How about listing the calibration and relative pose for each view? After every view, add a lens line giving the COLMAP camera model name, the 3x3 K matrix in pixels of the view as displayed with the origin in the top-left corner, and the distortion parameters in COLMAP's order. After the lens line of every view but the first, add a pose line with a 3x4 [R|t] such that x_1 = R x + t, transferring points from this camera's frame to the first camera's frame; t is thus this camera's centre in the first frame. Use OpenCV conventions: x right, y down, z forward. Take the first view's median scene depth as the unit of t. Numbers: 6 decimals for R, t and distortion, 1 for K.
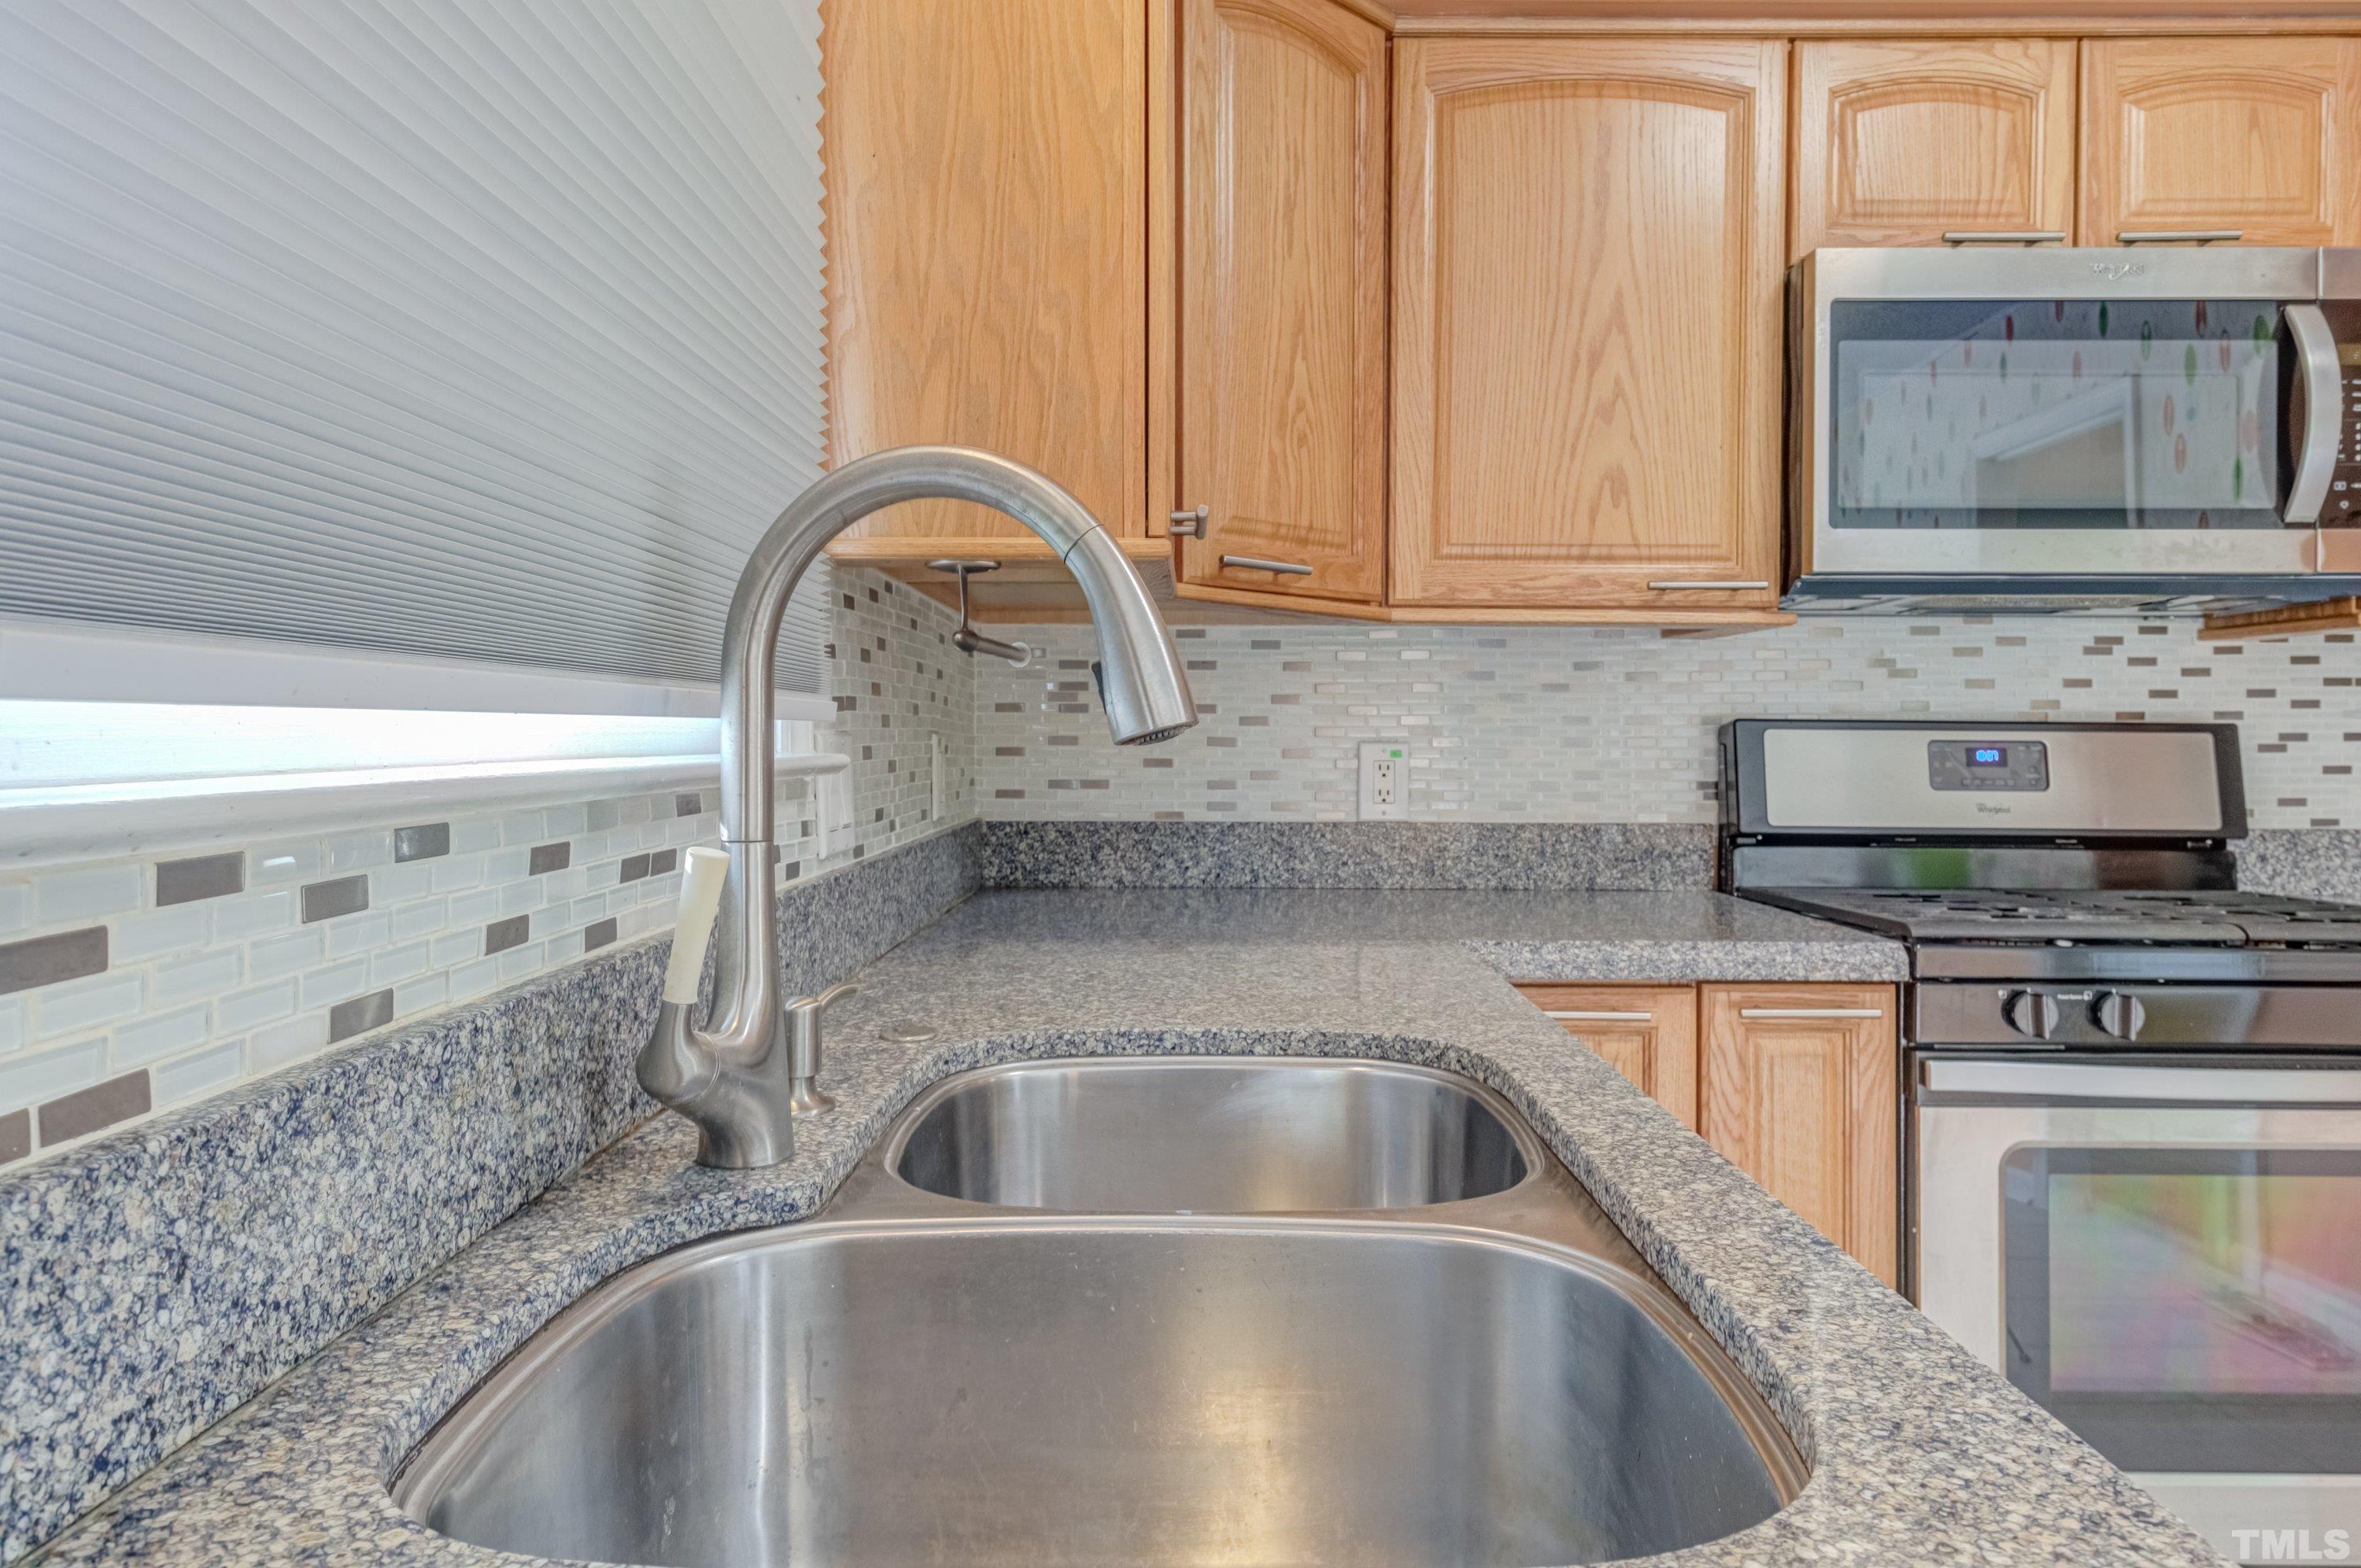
lens RADIAL K [[1511.4, 0, 1180.4], [0, 1511.4, 759.4], [0, 0, 1]] dist [-0.004394, -0.004061]
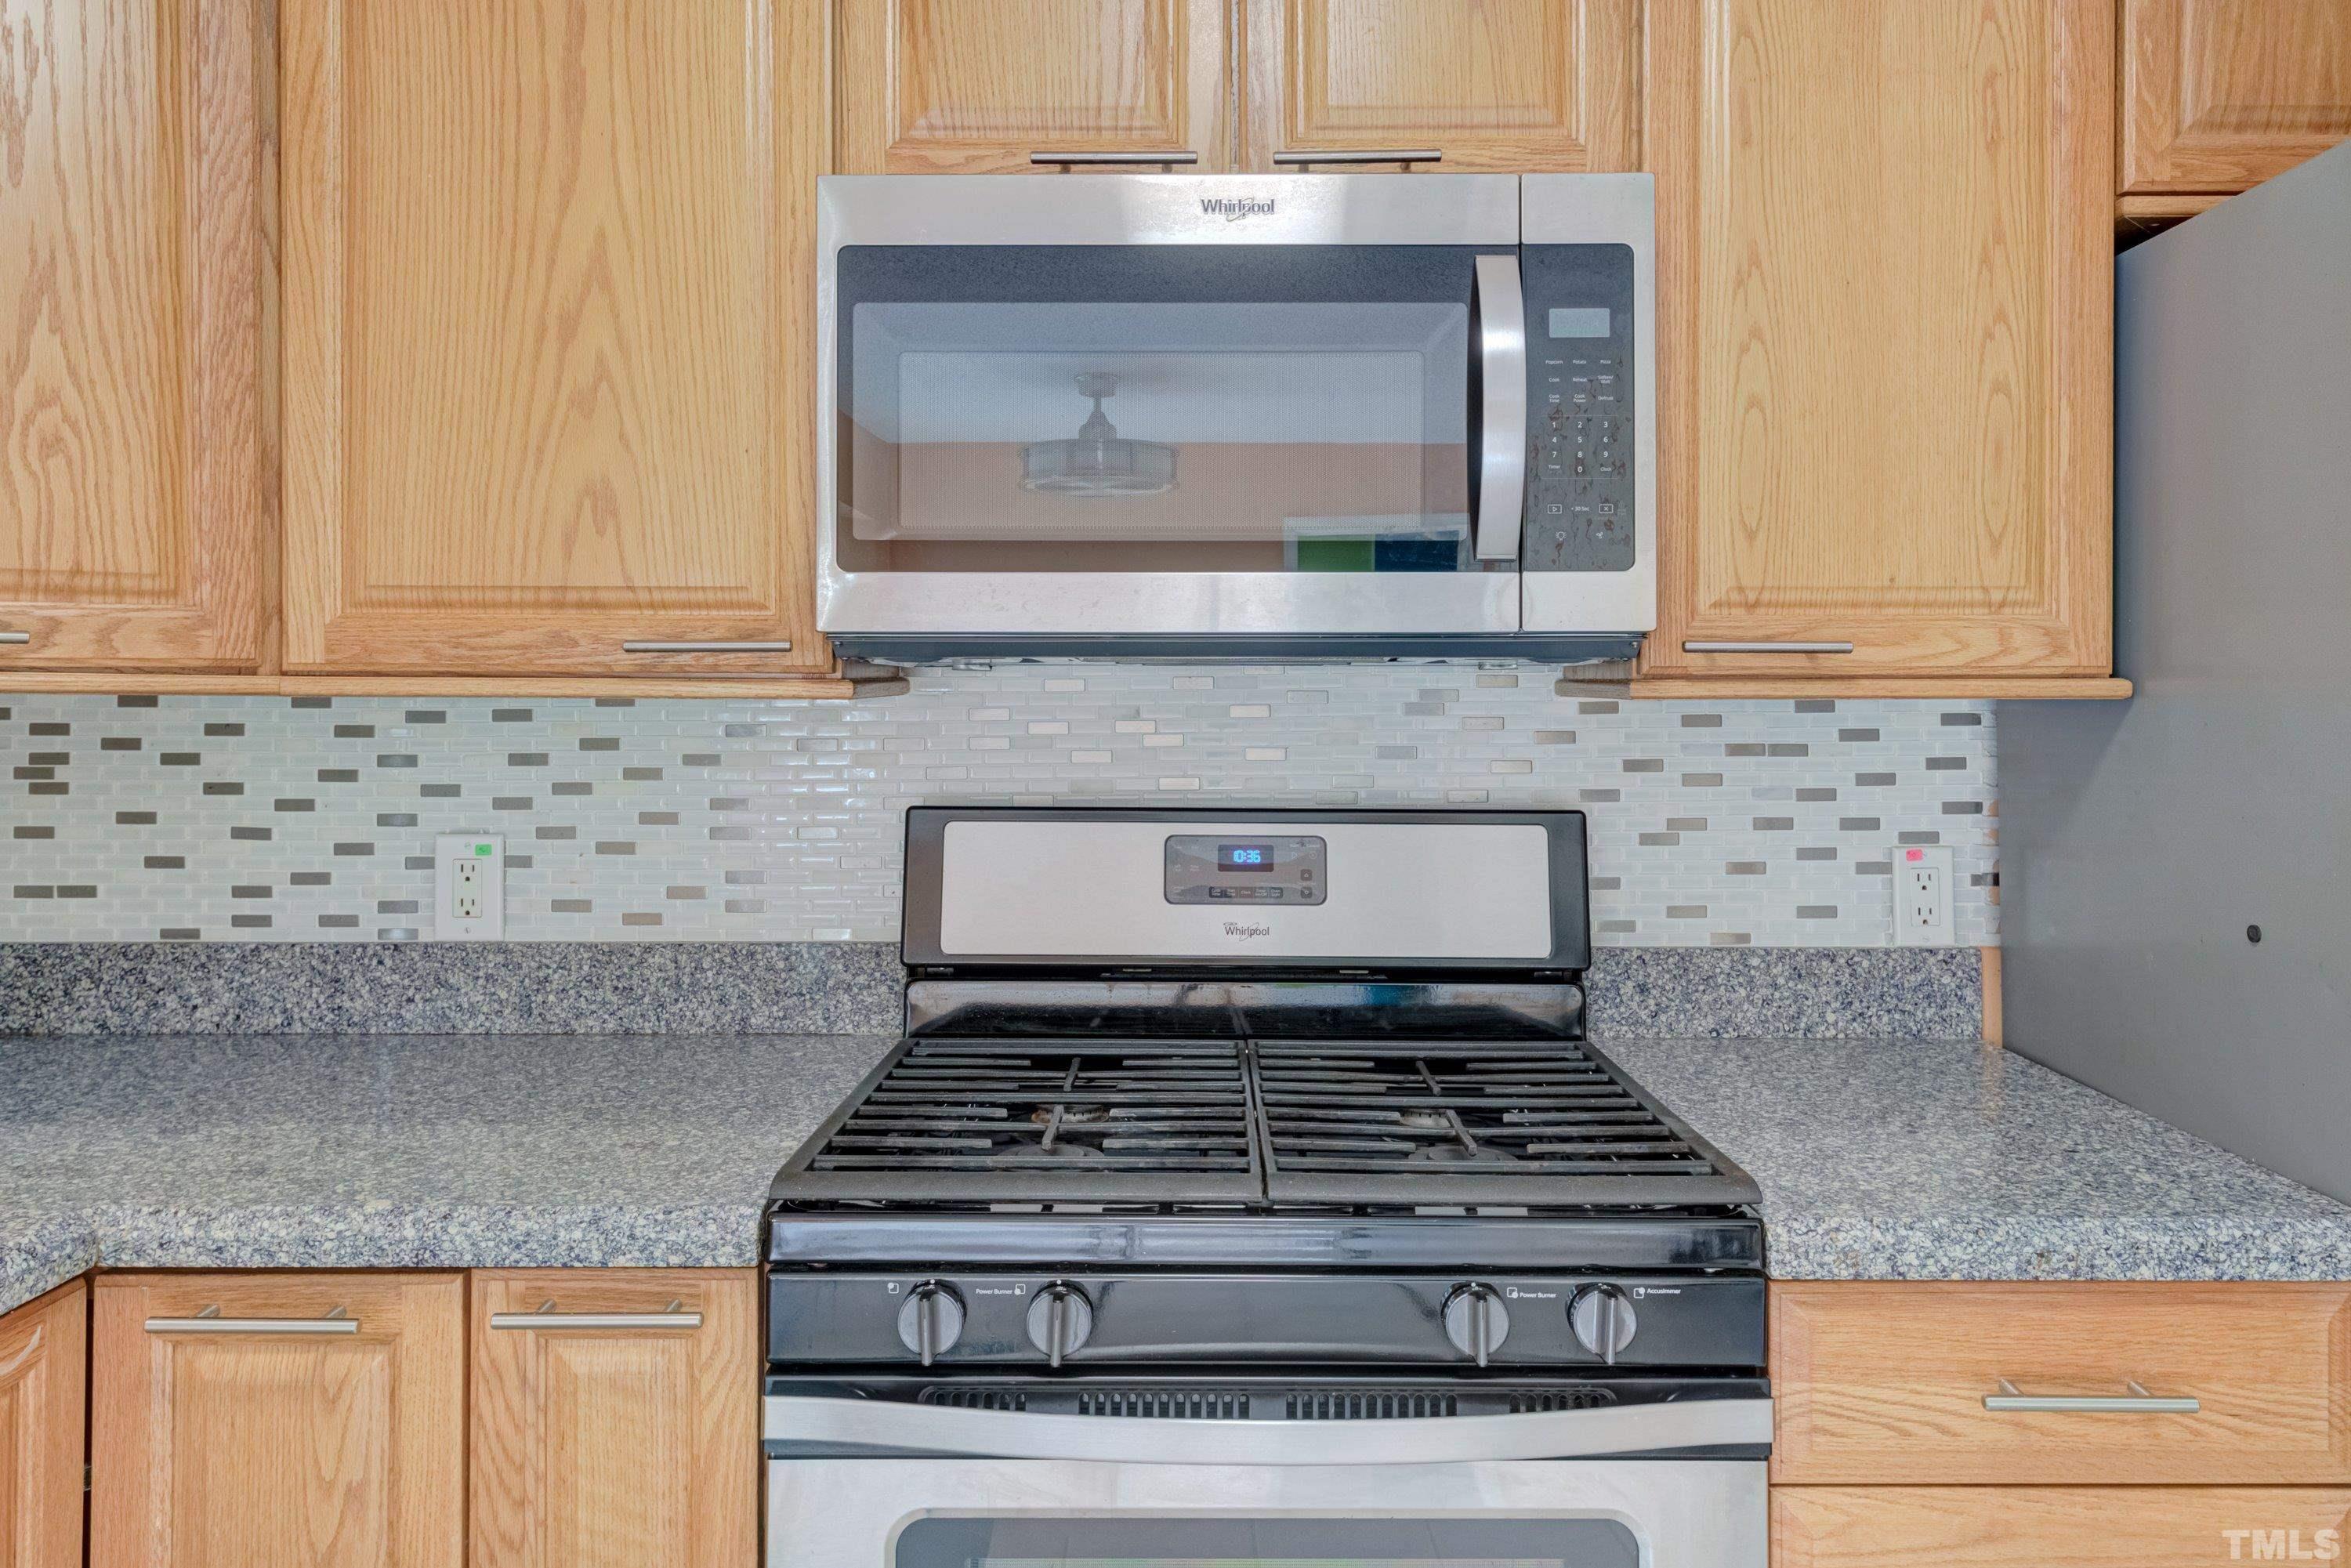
lens RADIAL K [[1634.5, 0, 1222.5], [0, 1634.5, 675.2], [0, 0, 1]] dist [0.000949, 0.001346]
pose [[0.999795, -0.002271, 0.020106, 0.566868], [0.002623, 0.999844, -0.017469, -0.086266], [-0.020064, 0.017518, 0.999645, 0.223244]]
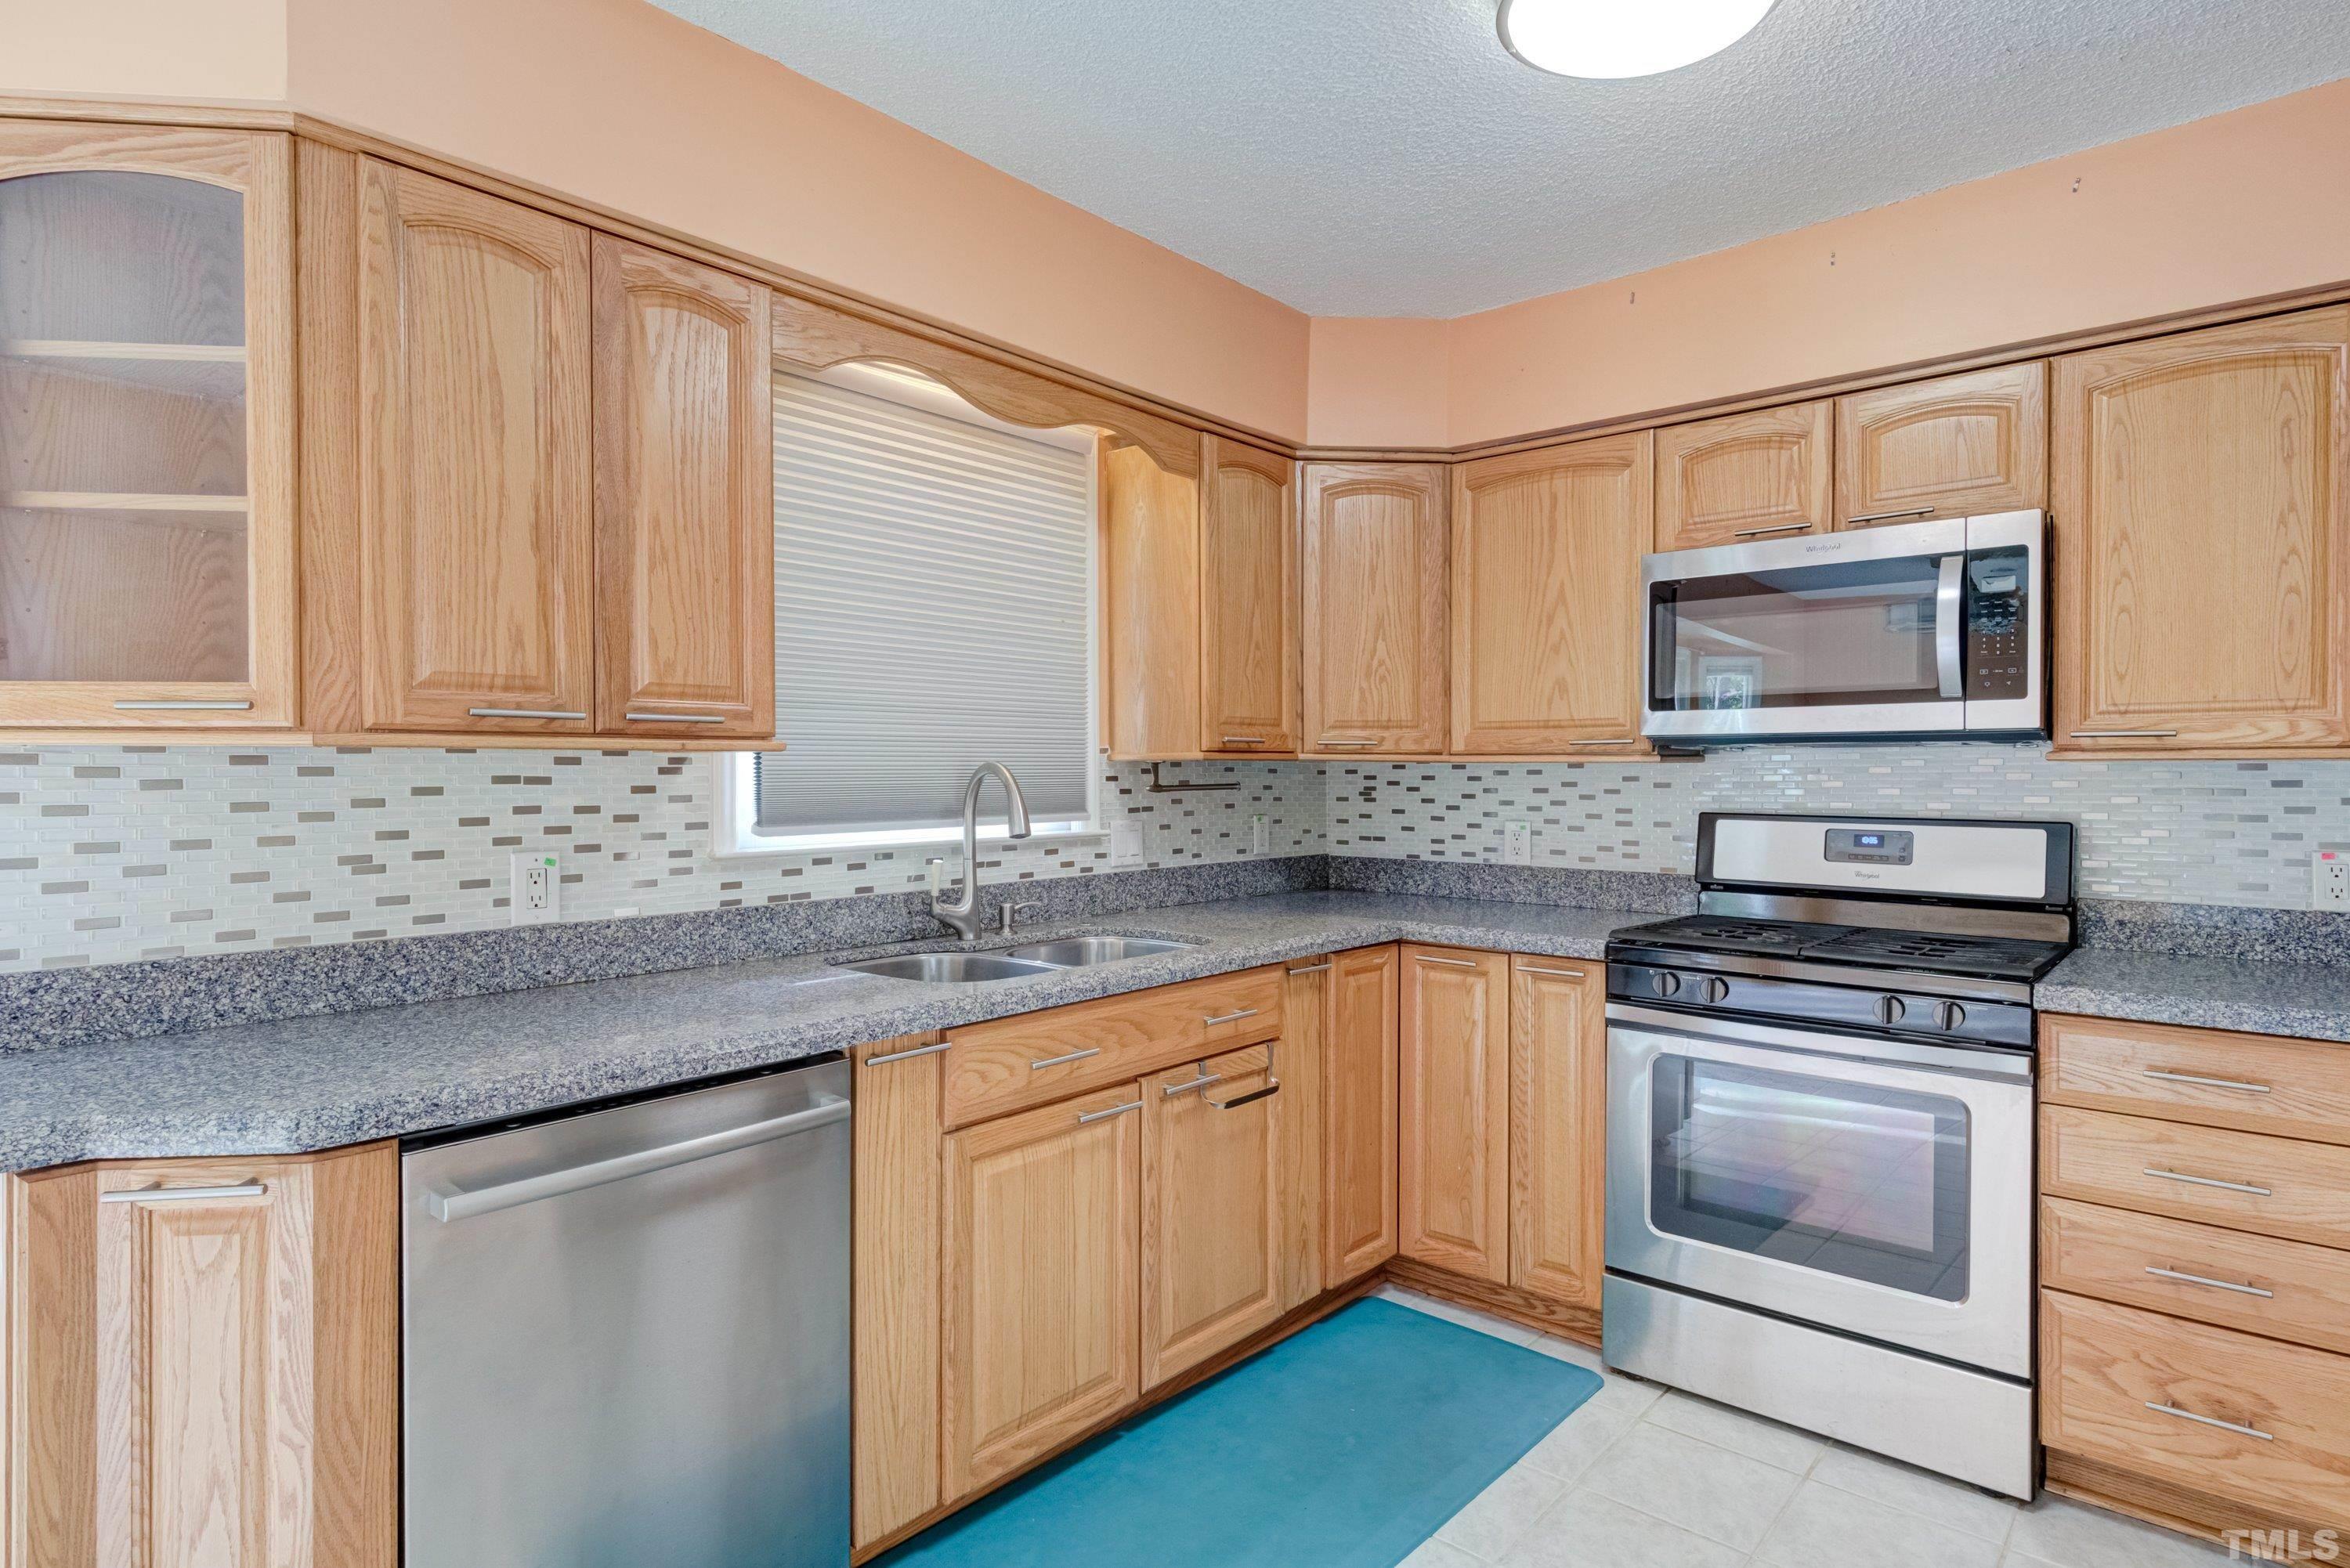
lens RADIAL K [[1265.5, 0, 1164.8], [0, 1265.5, 784.3], [0, 0, 1]] dist [0.022640, -0.013372]
pose [[0.760302, 0.003982, -0.649558, 0.925836], [-0.006884, 0.999974, -0.001927, -0.057202], [0.649533, 0.005936, 0.760310, -0.489614]]
